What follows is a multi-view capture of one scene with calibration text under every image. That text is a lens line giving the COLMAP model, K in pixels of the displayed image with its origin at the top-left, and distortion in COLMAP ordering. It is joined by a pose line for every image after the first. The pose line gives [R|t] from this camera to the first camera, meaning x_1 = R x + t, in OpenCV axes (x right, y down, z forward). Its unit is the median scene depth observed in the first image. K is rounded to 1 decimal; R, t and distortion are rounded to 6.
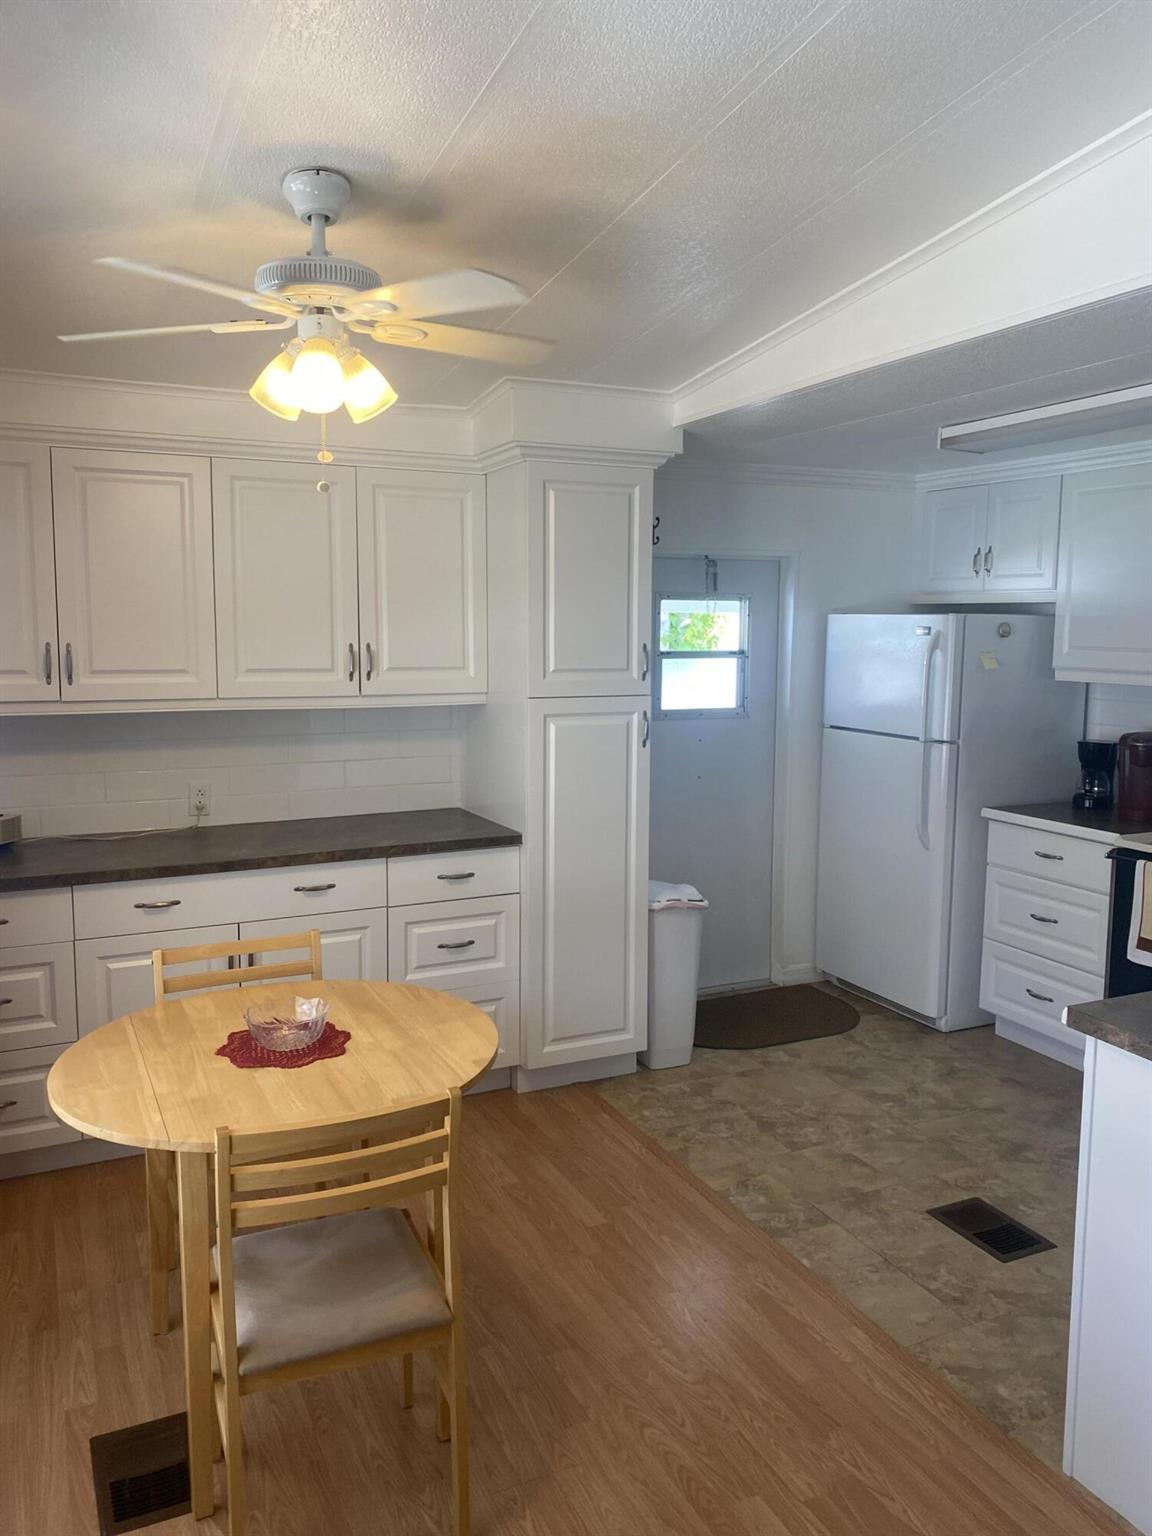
lens RADIAL K [[1159.5, 0, 574.6], [0, 1159.5, 740.9], [0, 0, 1]] dist [0.005613, -0.019208]
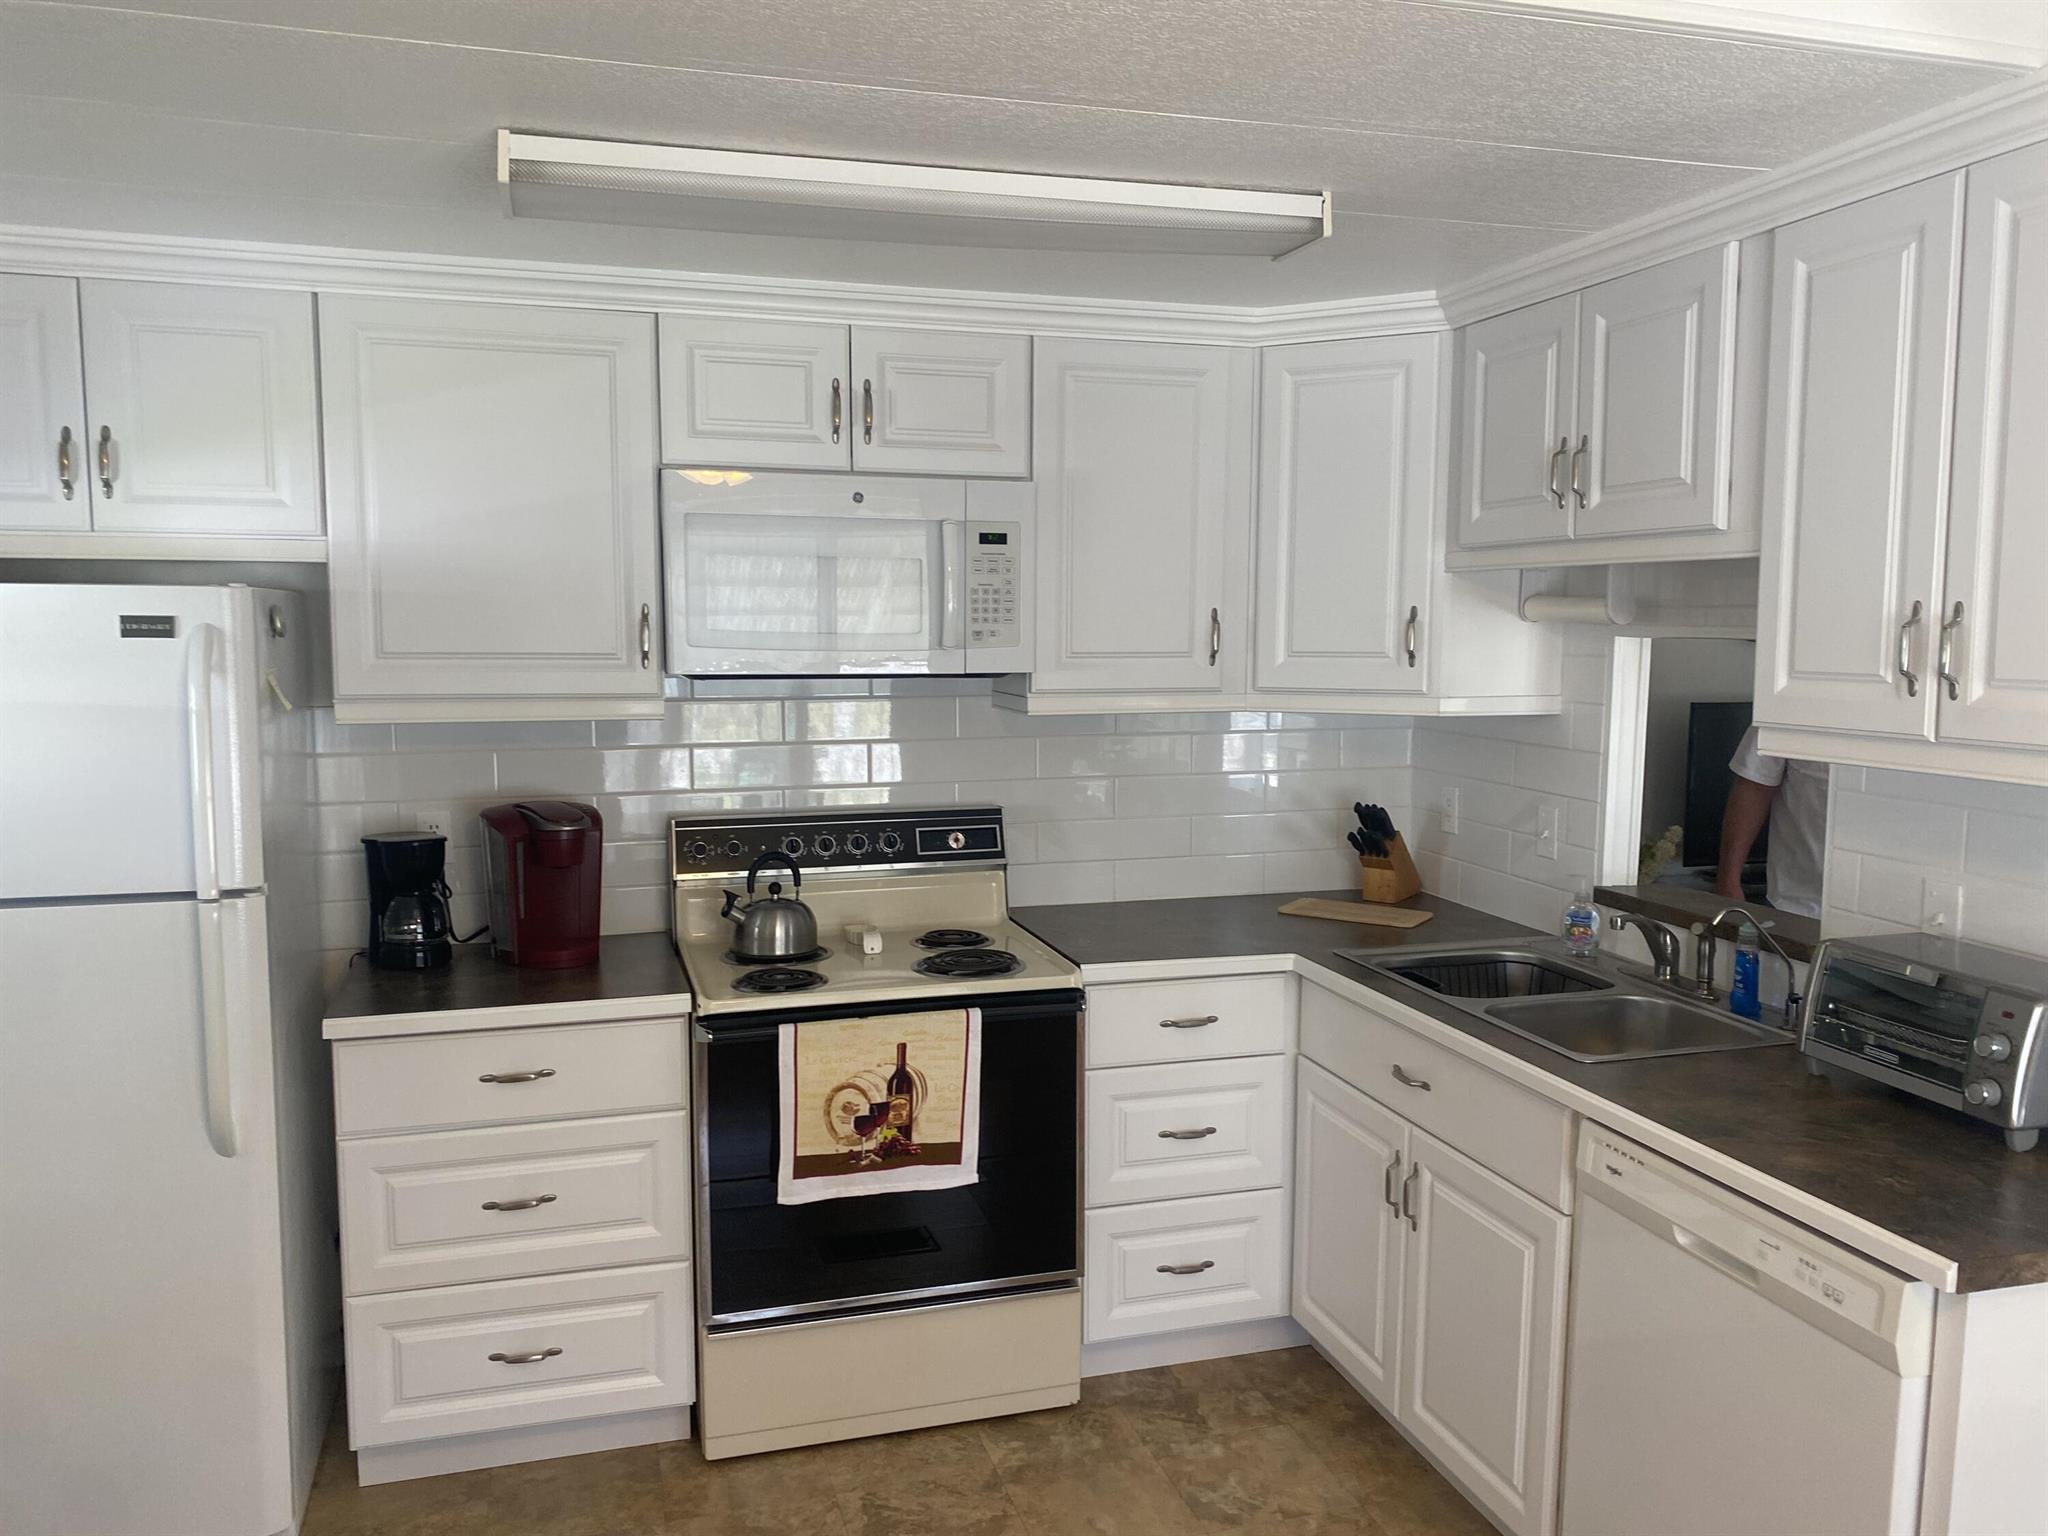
lens RADIAL K [[1531.7, 0, 1022.9], [0, 1531.7, 777.6], [0, 0, 1]] dist [0.119650, -0.261393]
pose [[0.149779, -0.113435, 0.982191, -0.203172], [0.098740, 0.990147, 0.099296, -0.074936], [-0.983777, 0.082109, 0.159504, 0.705386]]
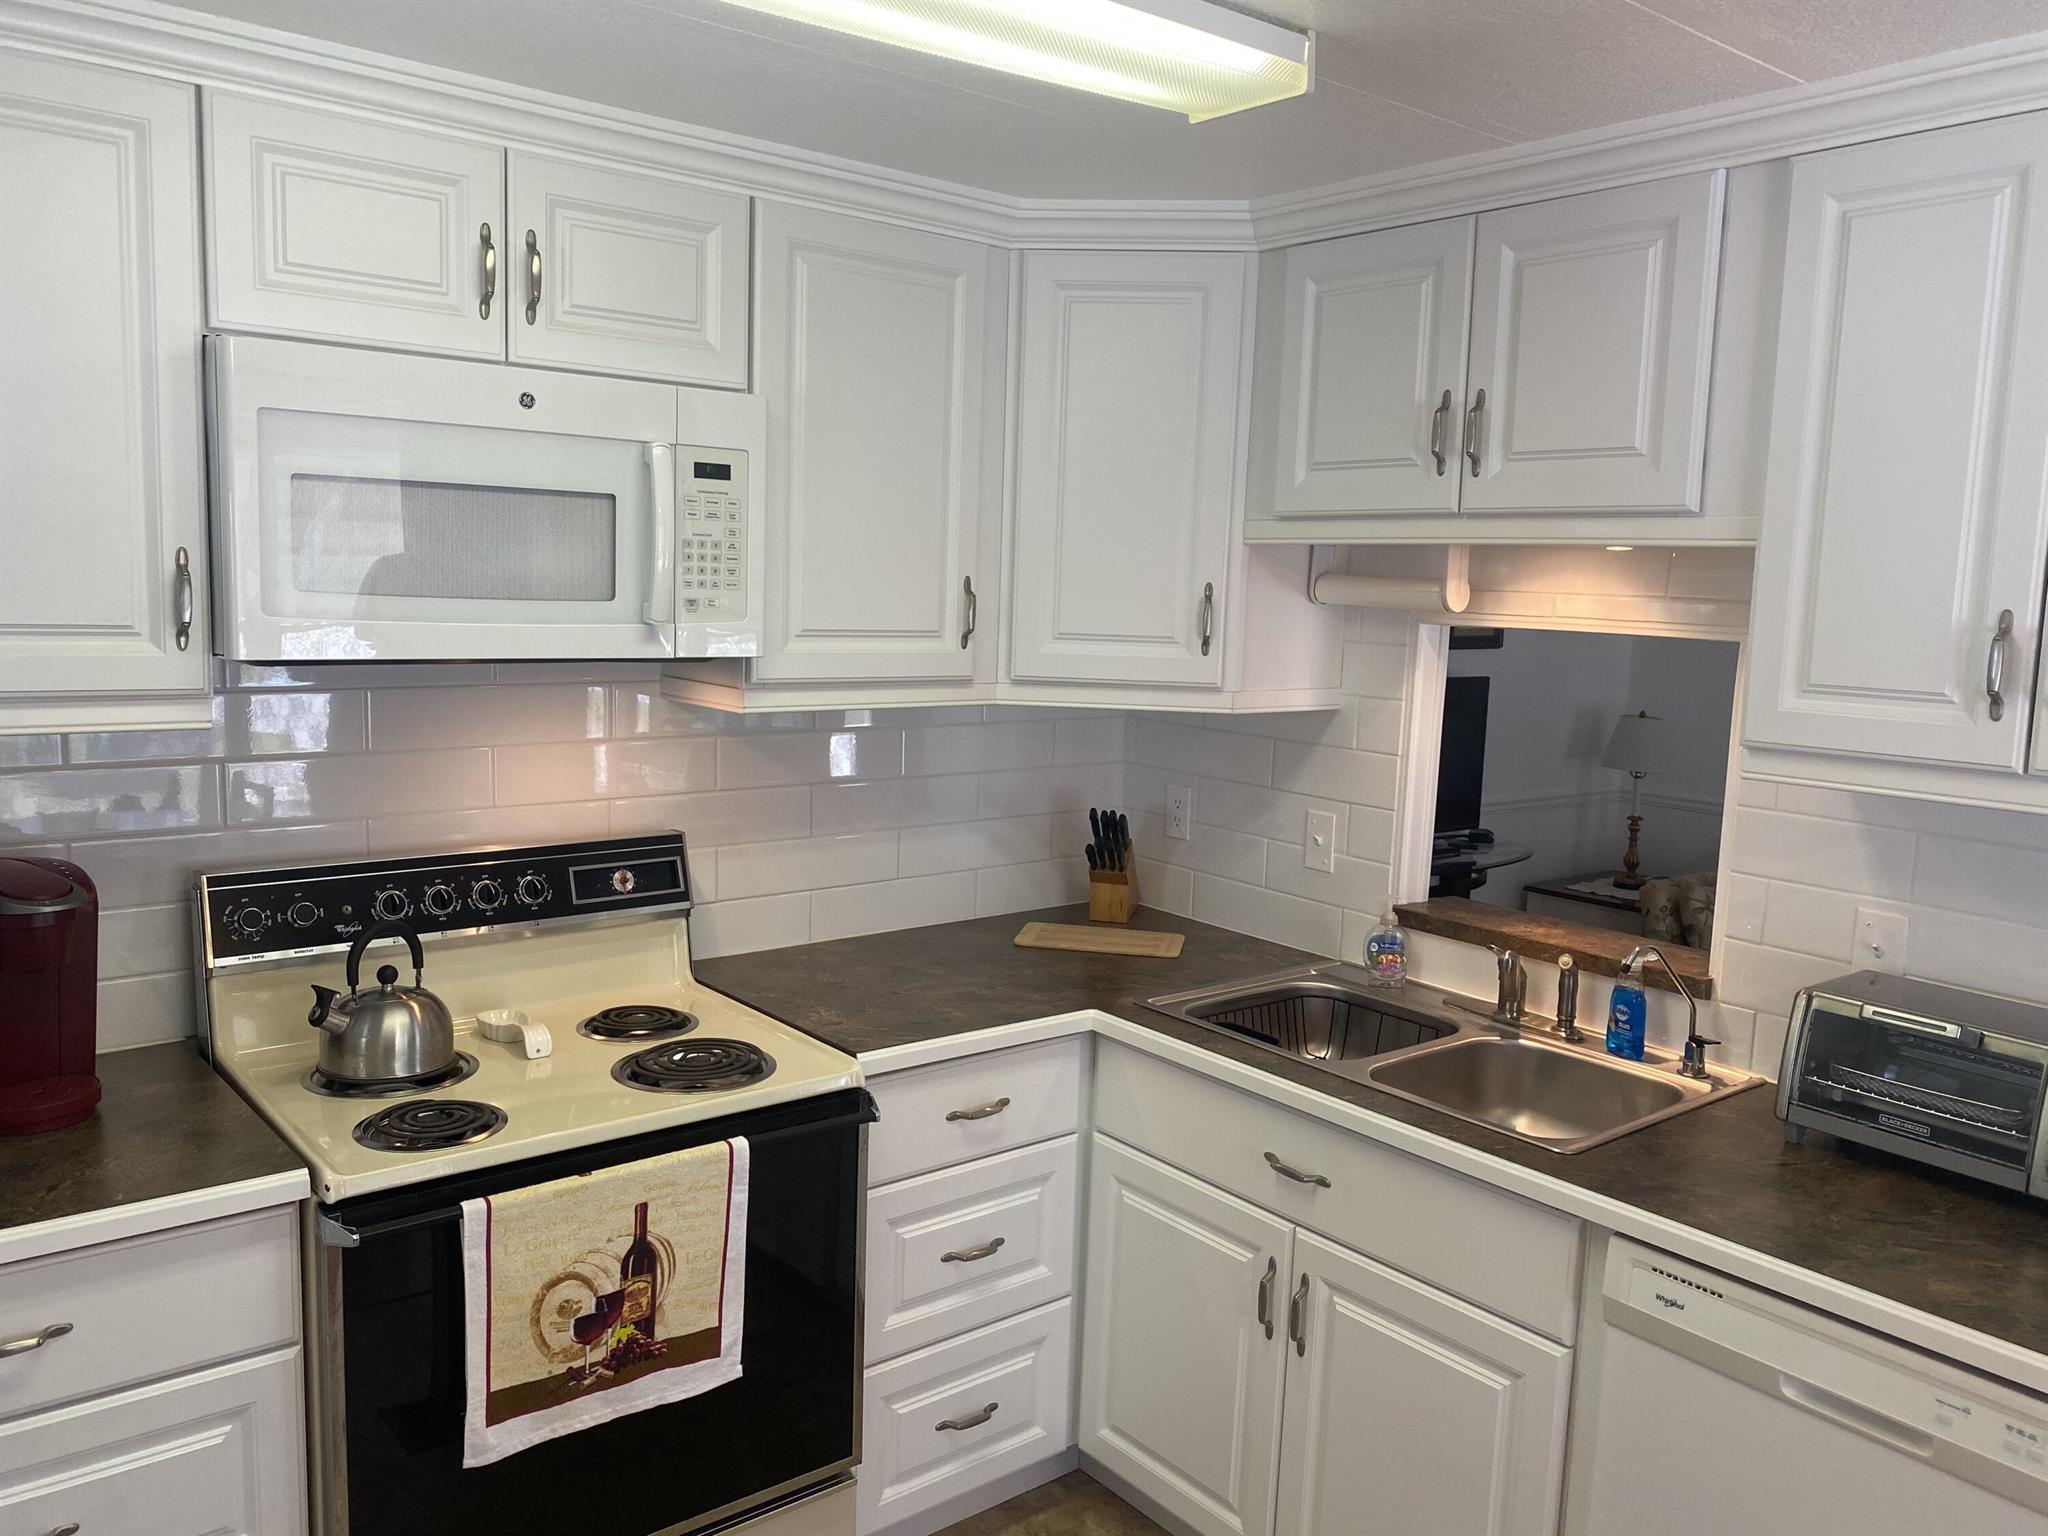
lens RADIAL K [[1546.0, 0, 1024.8], [0, 1546.0, 770.1], [0, 0, 1]] dist [0.005613, -0.019208]
pose [[-0.236546, -0.140441, 0.961417, -0.008204], [0.062134, 0.985287, 0.159215, -0.094747], [-0.969632, 0.097399, -0.224339, 0.863640]]
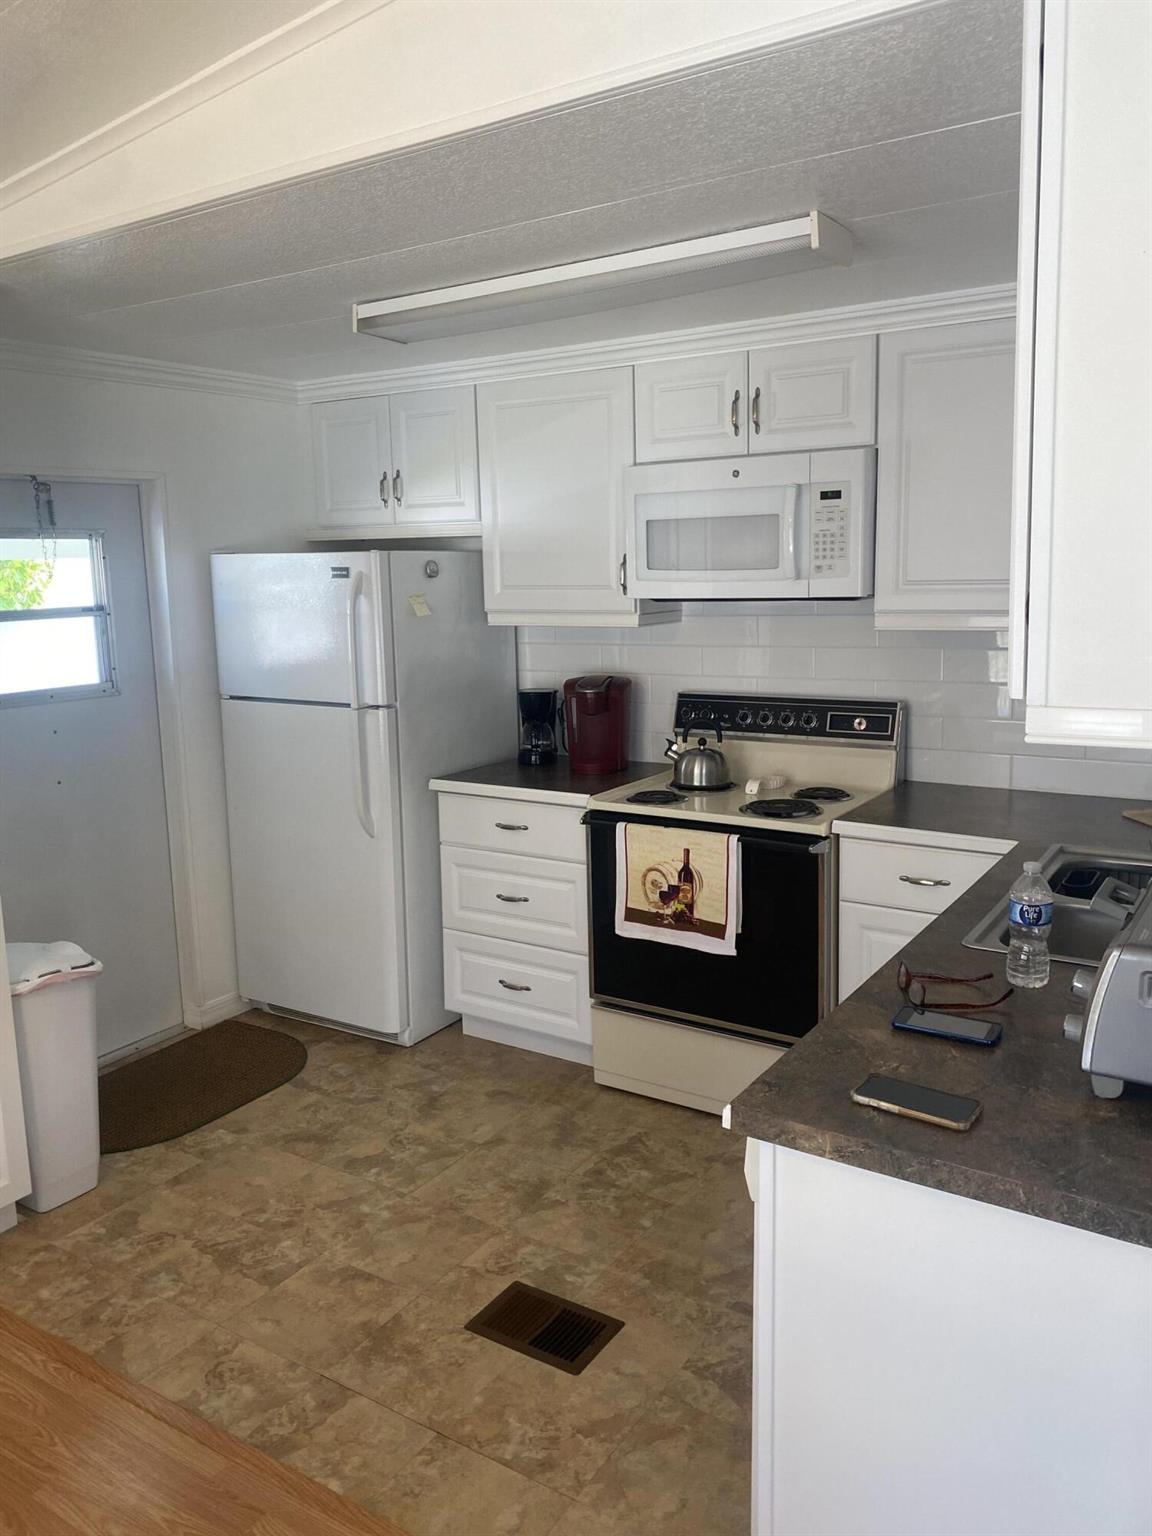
lens RADIAL K [[1159.2, 0, 569.9], [0, 1159.2, 746.4], [0, 0, 1]] dist [0.036340, -0.036752]
pose [[0.848539, -0.109276, 0.517726, 0.003183], [0.083361, 0.993832, 0.073140, -0.022008], [-0.522525, -0.018904, 0.852414, 0.248575]]
